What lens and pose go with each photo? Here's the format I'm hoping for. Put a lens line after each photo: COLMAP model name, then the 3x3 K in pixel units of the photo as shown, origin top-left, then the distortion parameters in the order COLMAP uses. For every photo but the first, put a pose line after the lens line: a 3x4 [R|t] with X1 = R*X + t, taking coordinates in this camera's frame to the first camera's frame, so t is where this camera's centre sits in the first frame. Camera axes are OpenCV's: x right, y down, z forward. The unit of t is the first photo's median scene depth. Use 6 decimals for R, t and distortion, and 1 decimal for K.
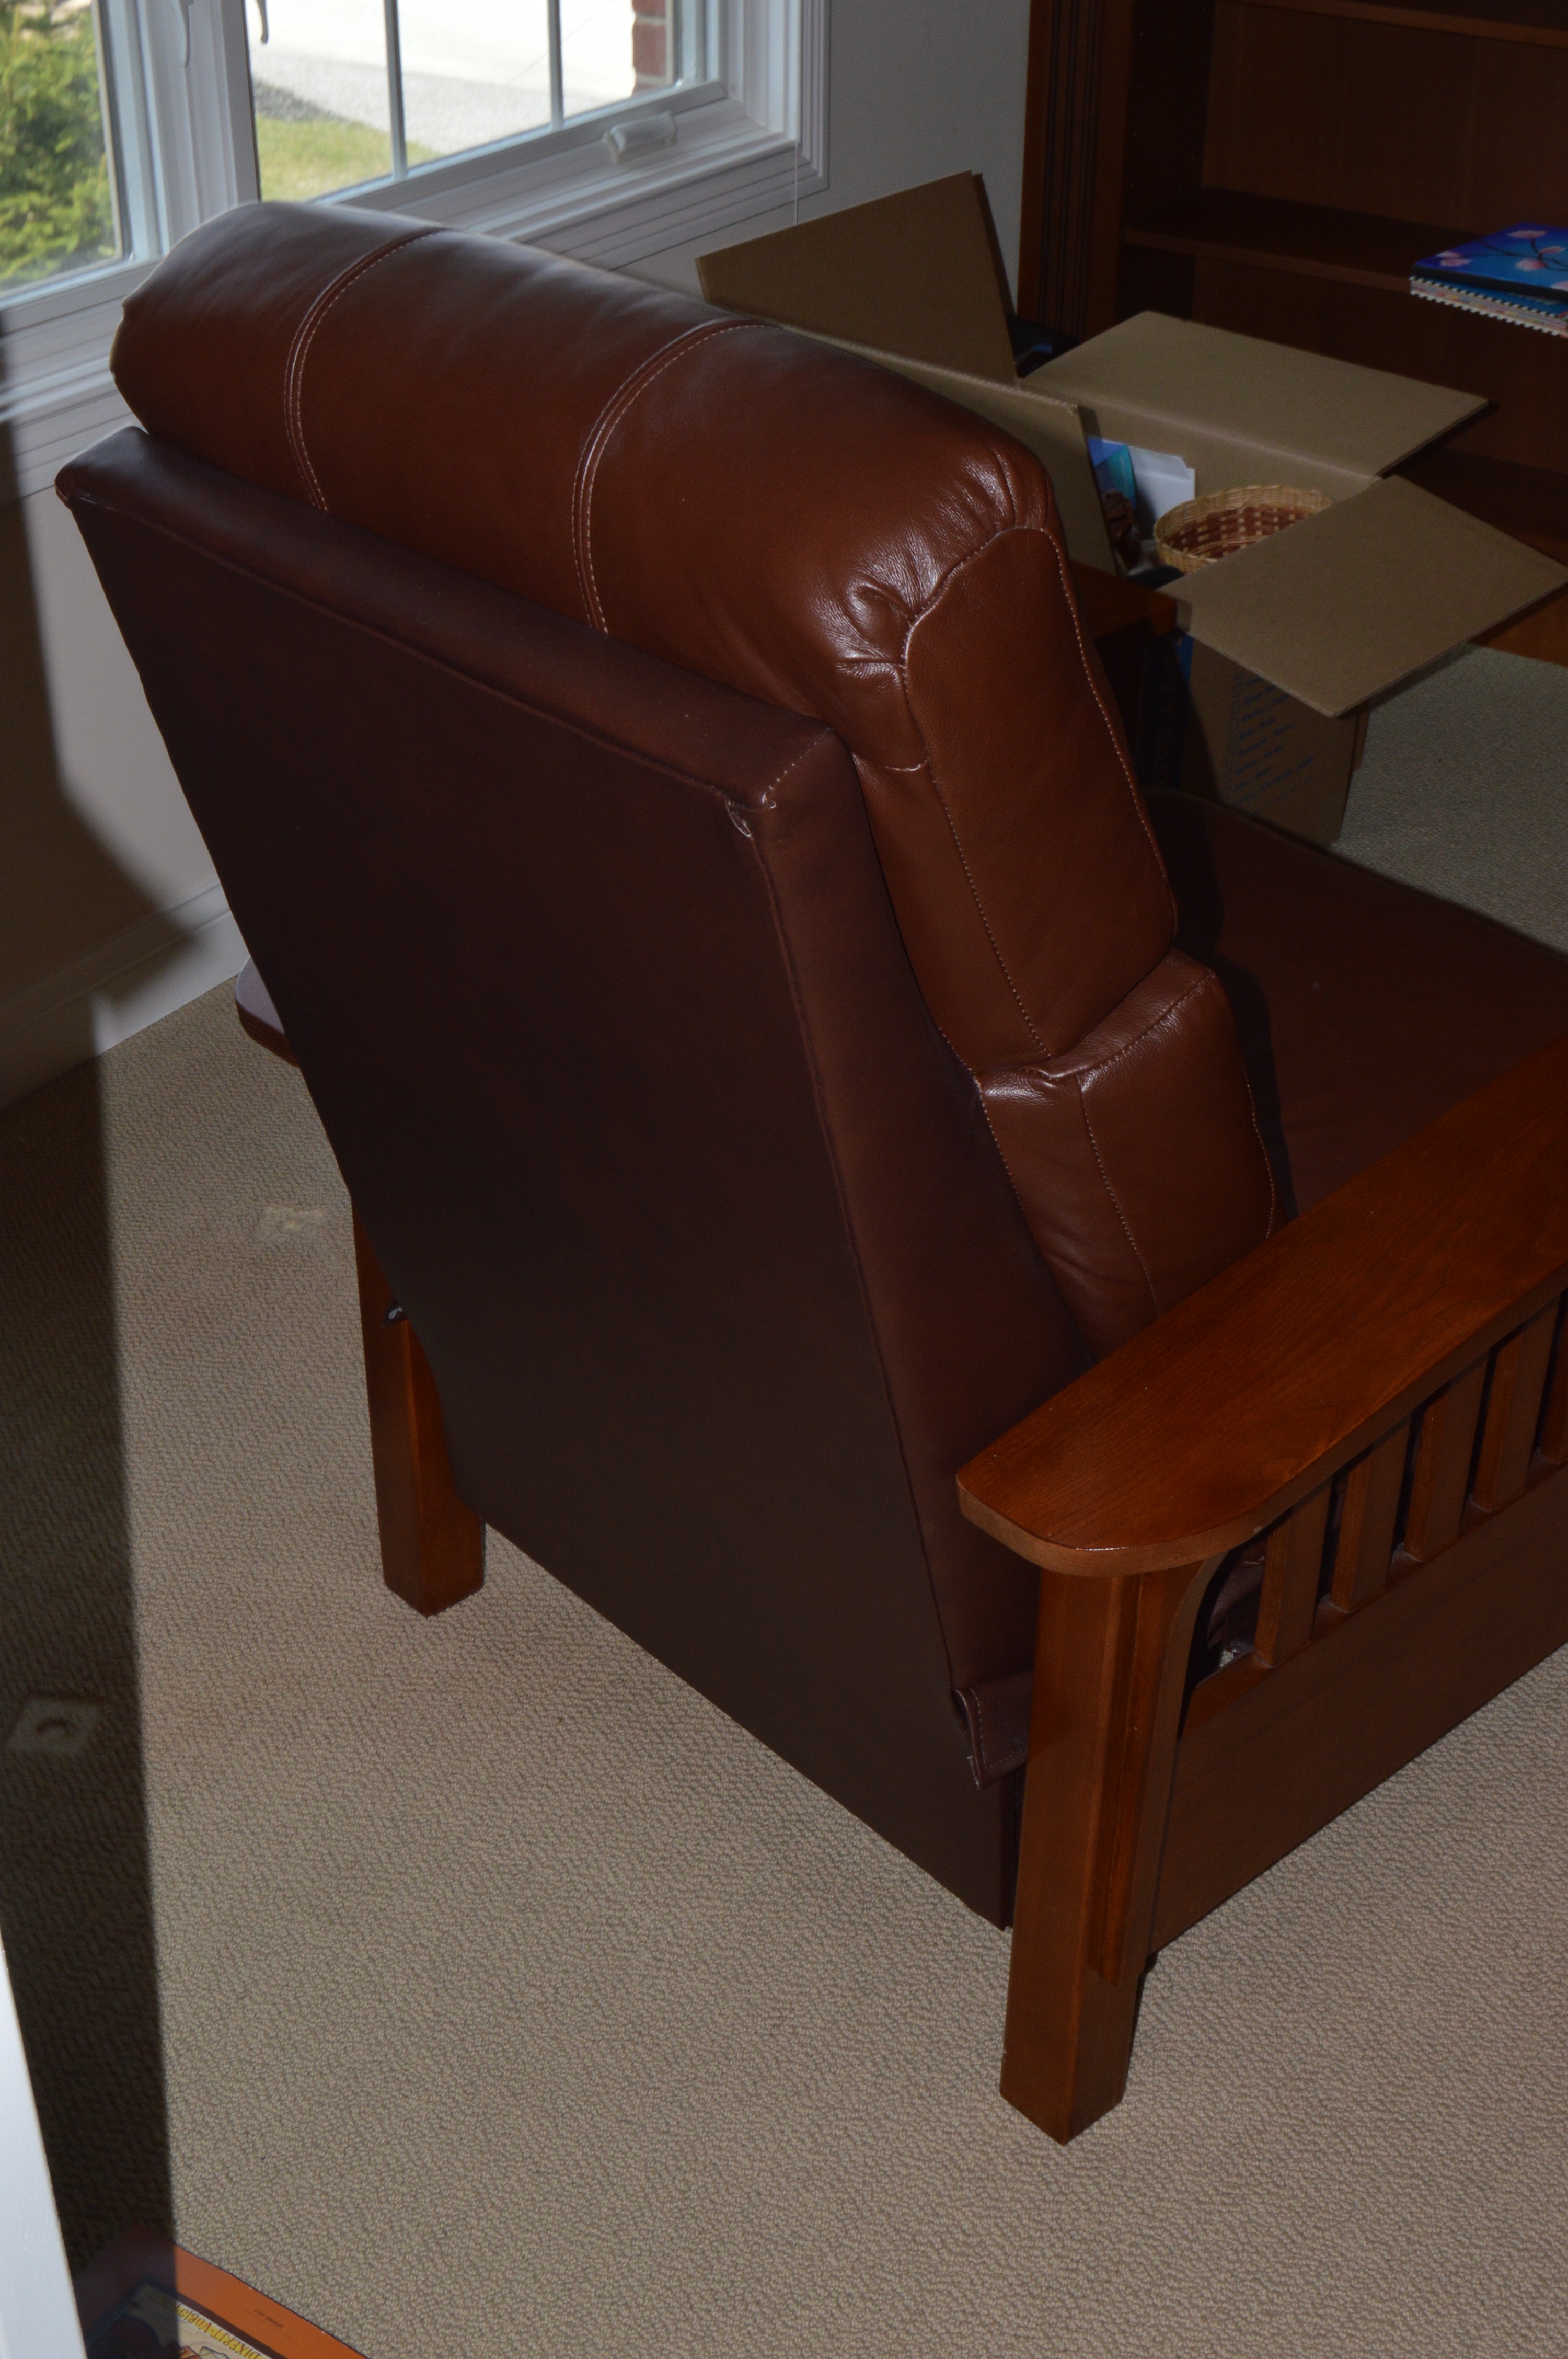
lens RADIAL K [[2963.6, 0, 781.8], [0, 2963.6, 1183.1], [0, 0, 1]] dist [-0.032981, 0.000000]
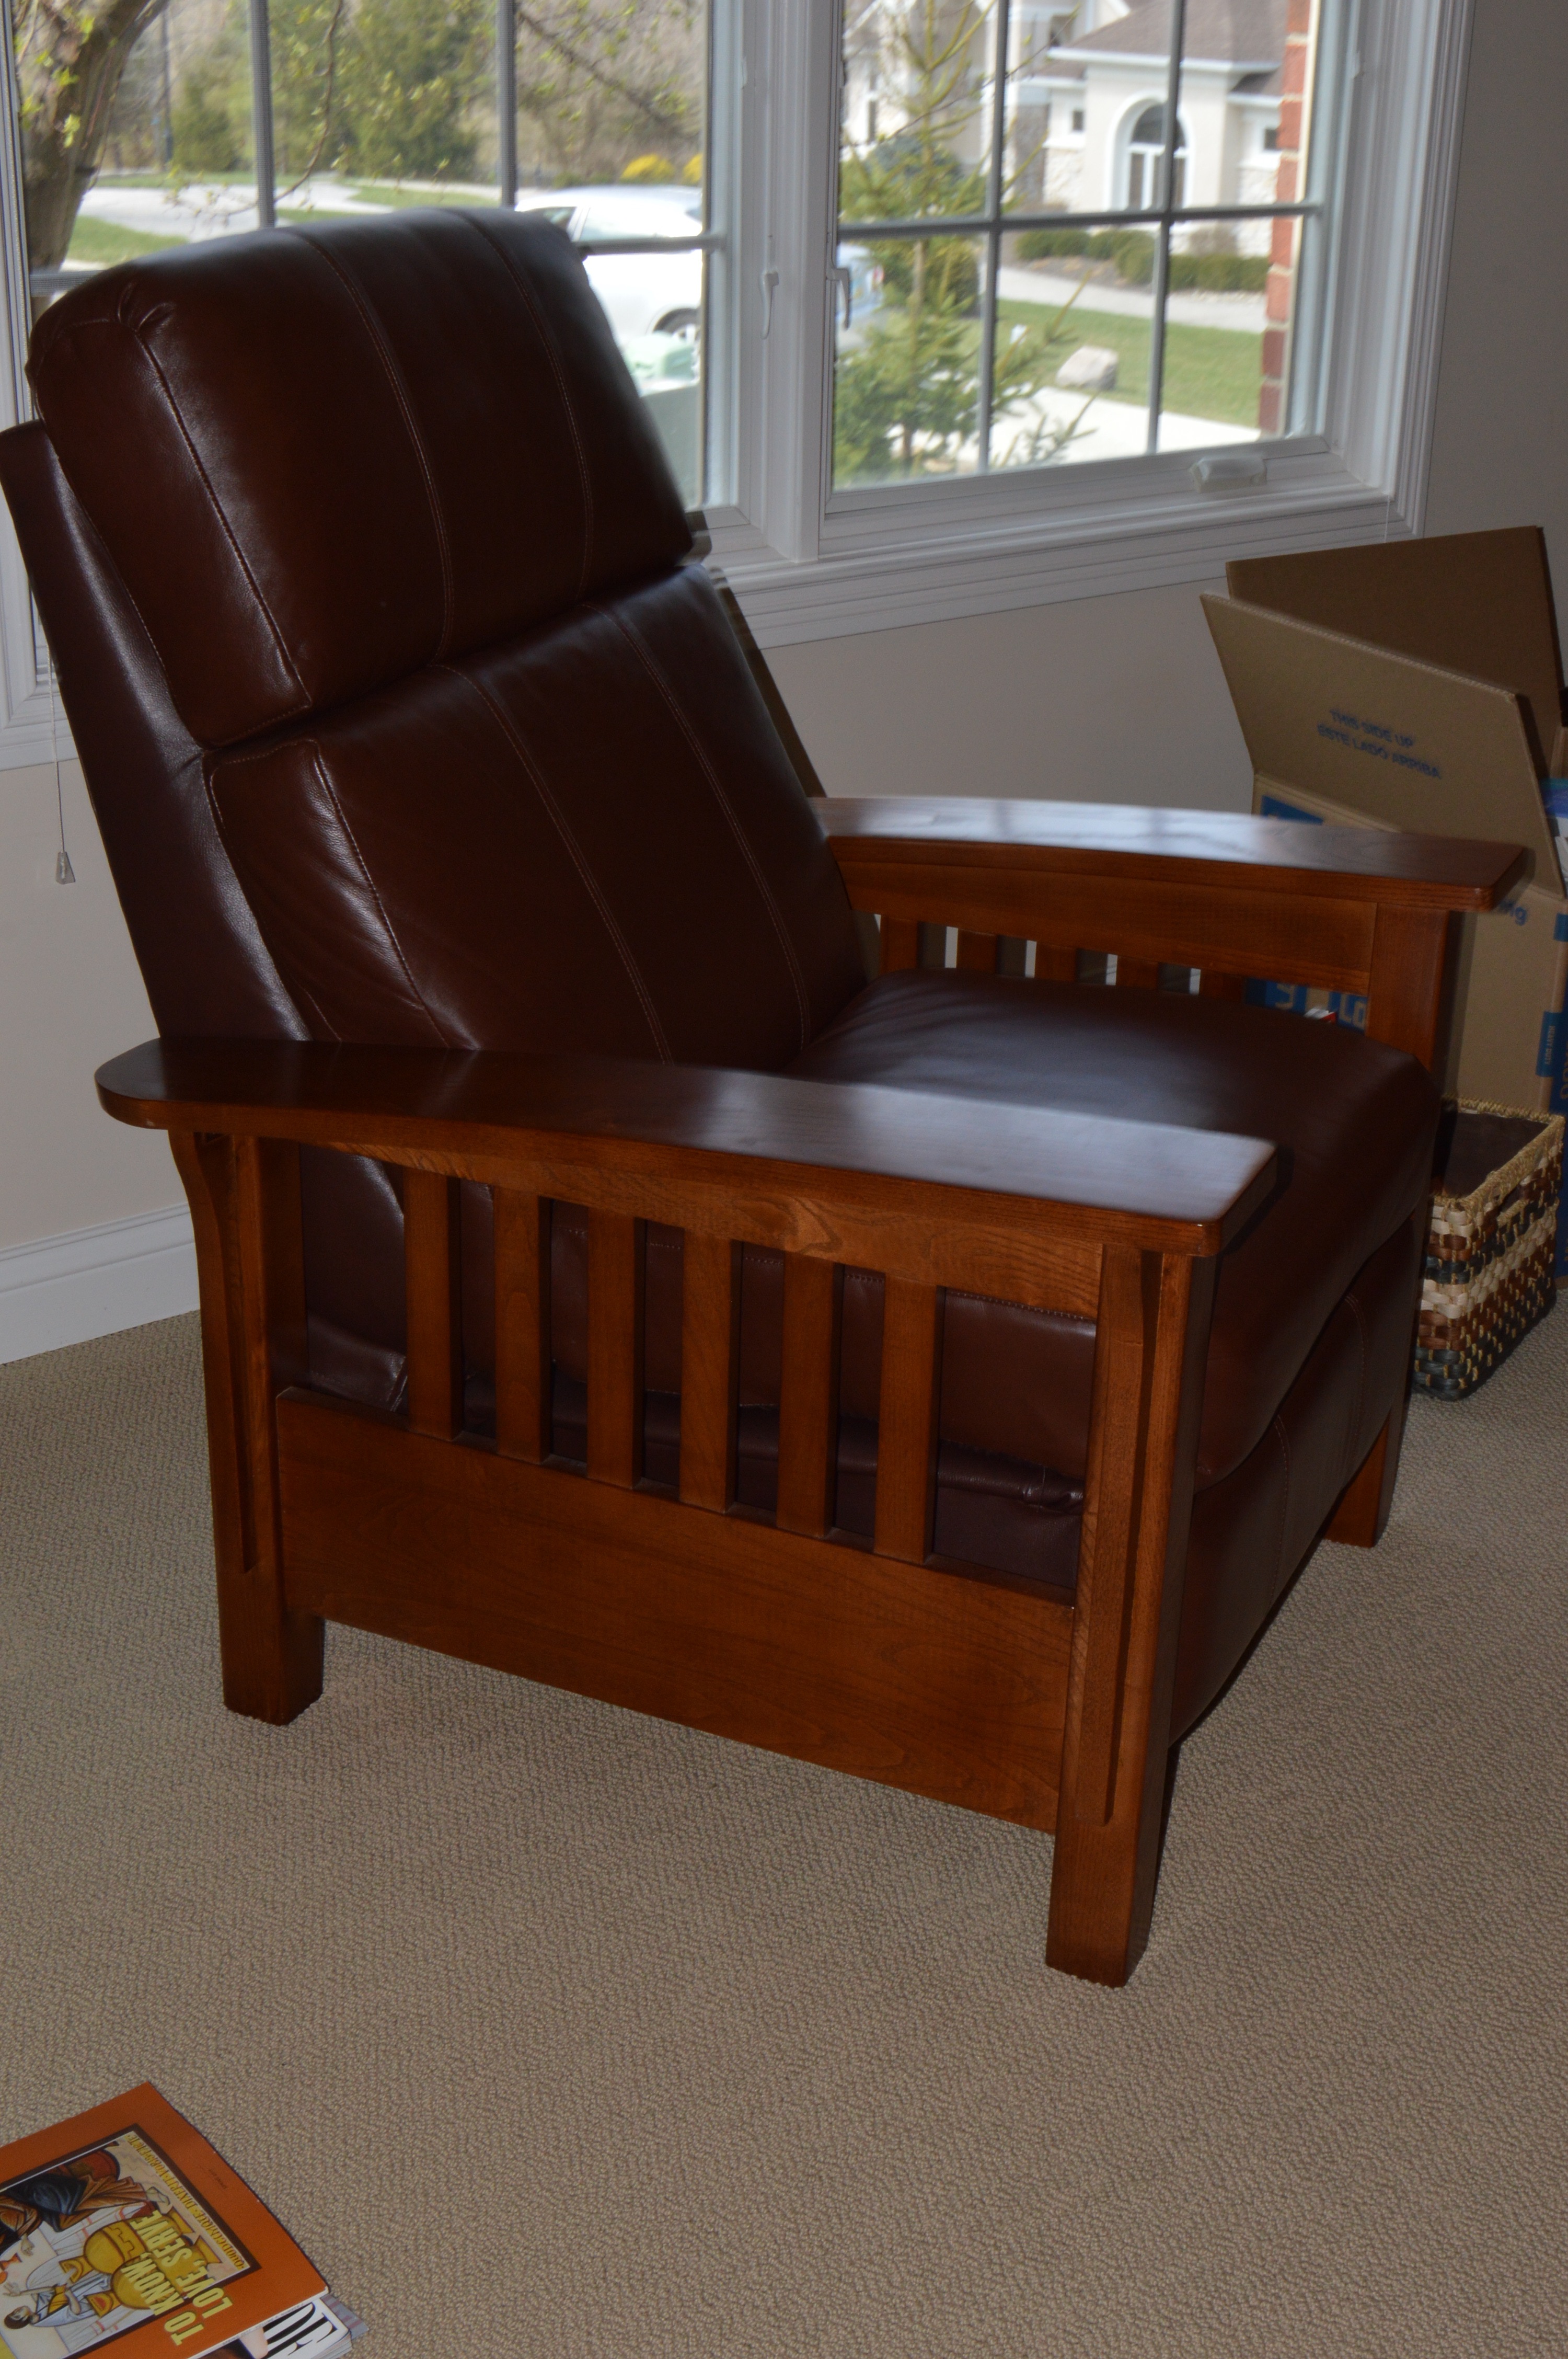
lens RADIAL K [[2963.6, 0, 789.5], [0, 2963.6, 1167.9], [0, 0, 1]] dist [-0.032981, 0.000000]
pose [[0.948870, 0.138743, -0.283541, 0.242533], [-0.185308, 0.971996, -0.144514, 0.131747], [0.255551, 0.189668, 0.948009, -0.019137]]
